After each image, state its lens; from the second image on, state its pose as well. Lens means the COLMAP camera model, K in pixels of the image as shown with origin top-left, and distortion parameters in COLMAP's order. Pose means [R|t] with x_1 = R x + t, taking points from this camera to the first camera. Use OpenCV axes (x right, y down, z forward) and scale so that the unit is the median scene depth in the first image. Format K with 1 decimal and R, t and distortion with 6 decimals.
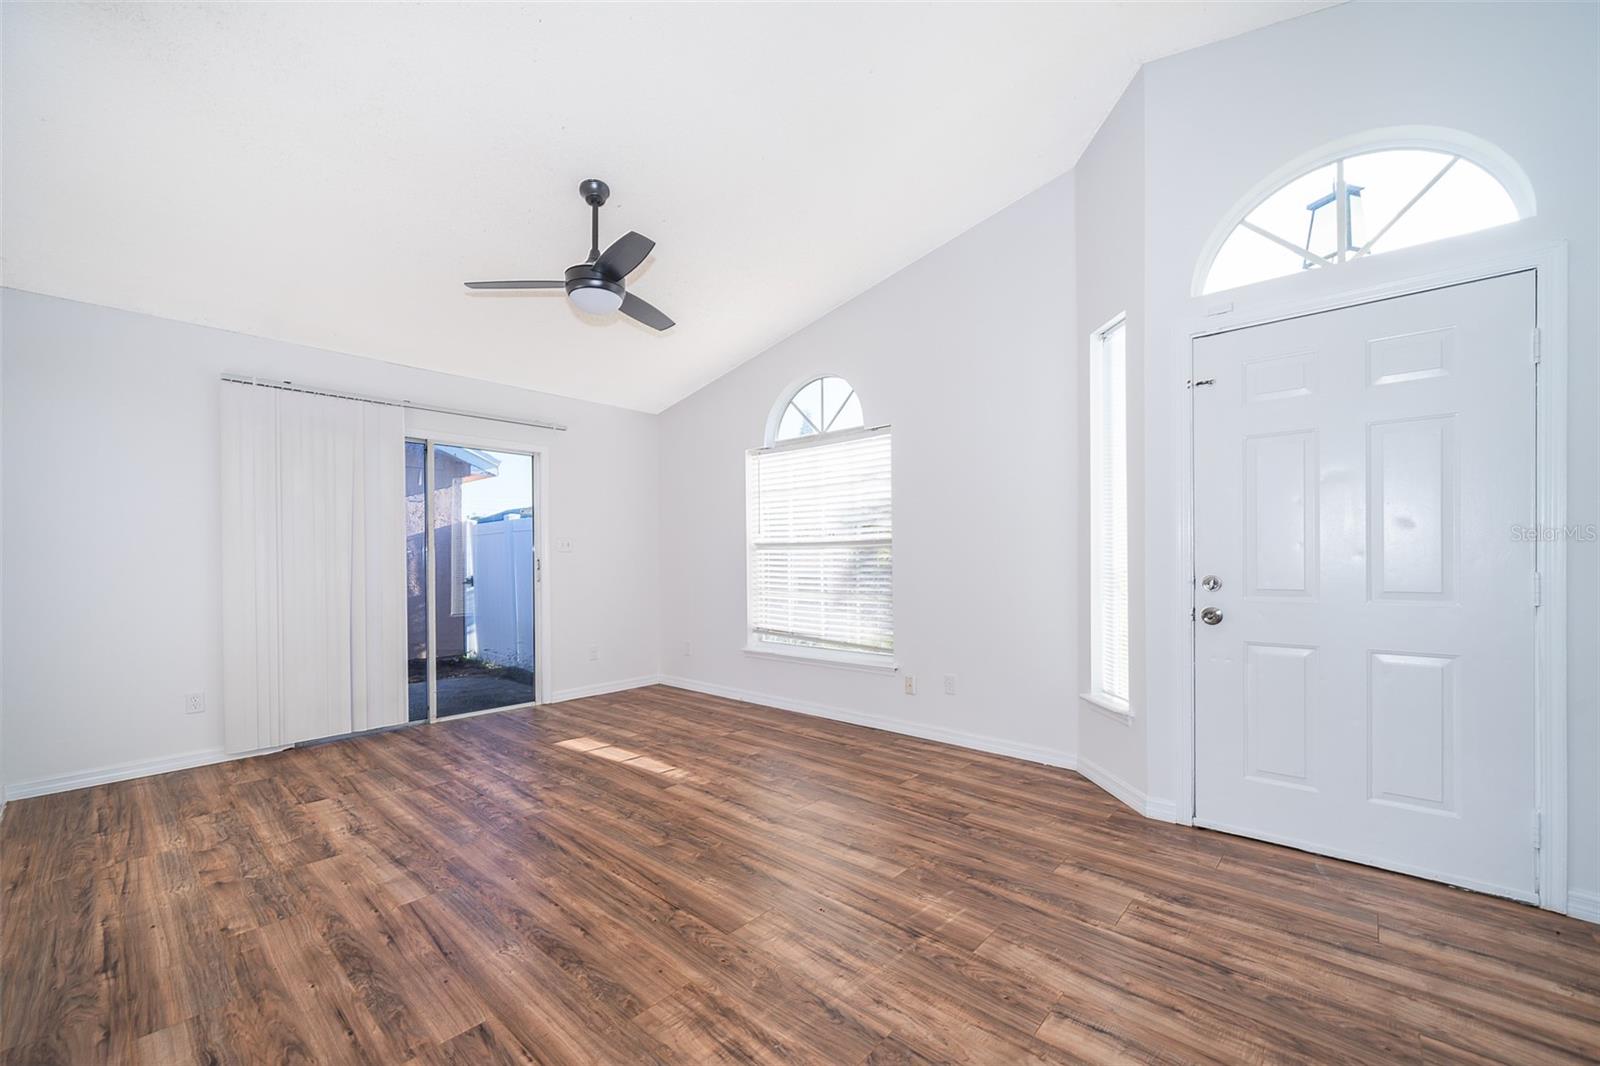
lens RADIAL K [[640.5, 0, 829.1], [0, 640.5, 544.7], [0, 0, 1]] dist [-0.005158, 0.002419]
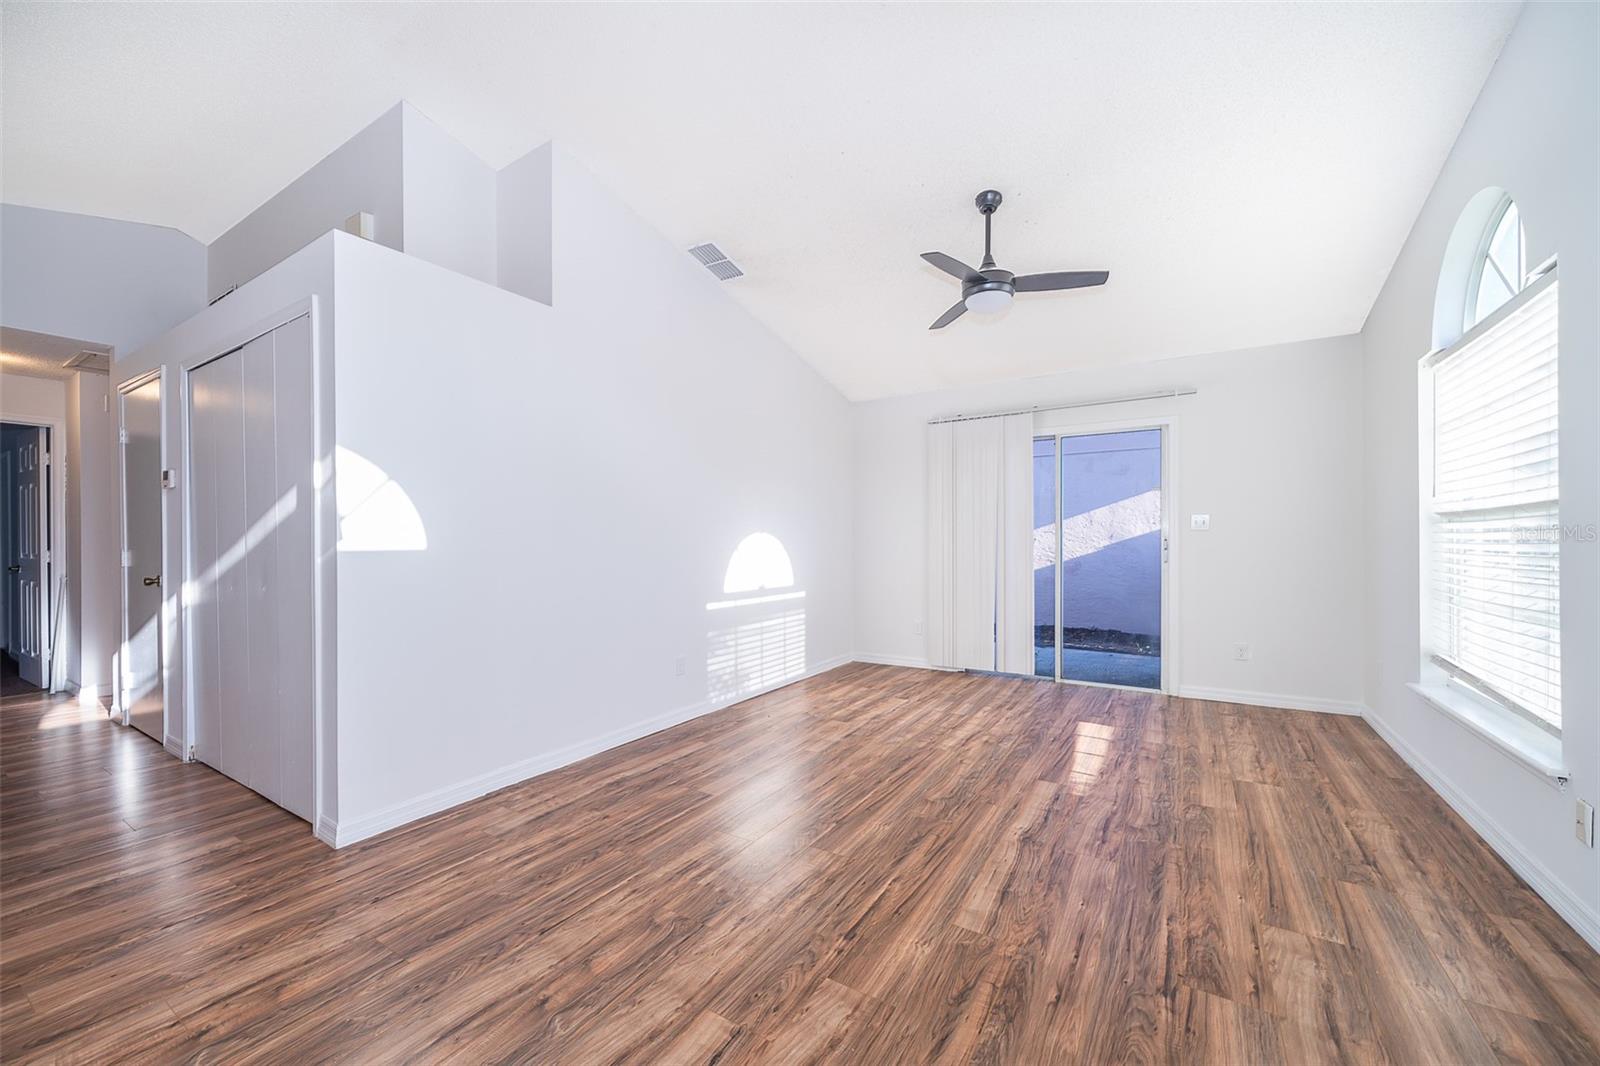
lens RADIAL K [[640.5, 0, 756.5], [0, 640.5, 546.3], [0, 0, 1]] dist [-0.005158, 0.002419]
pose [[0.104083, 0.015564, -0.994447, 0.710018], [0.025989, 0.999494, 0.018363, -0.002858], [0.994229, -0.027756, 0.103626, 0.517522]]
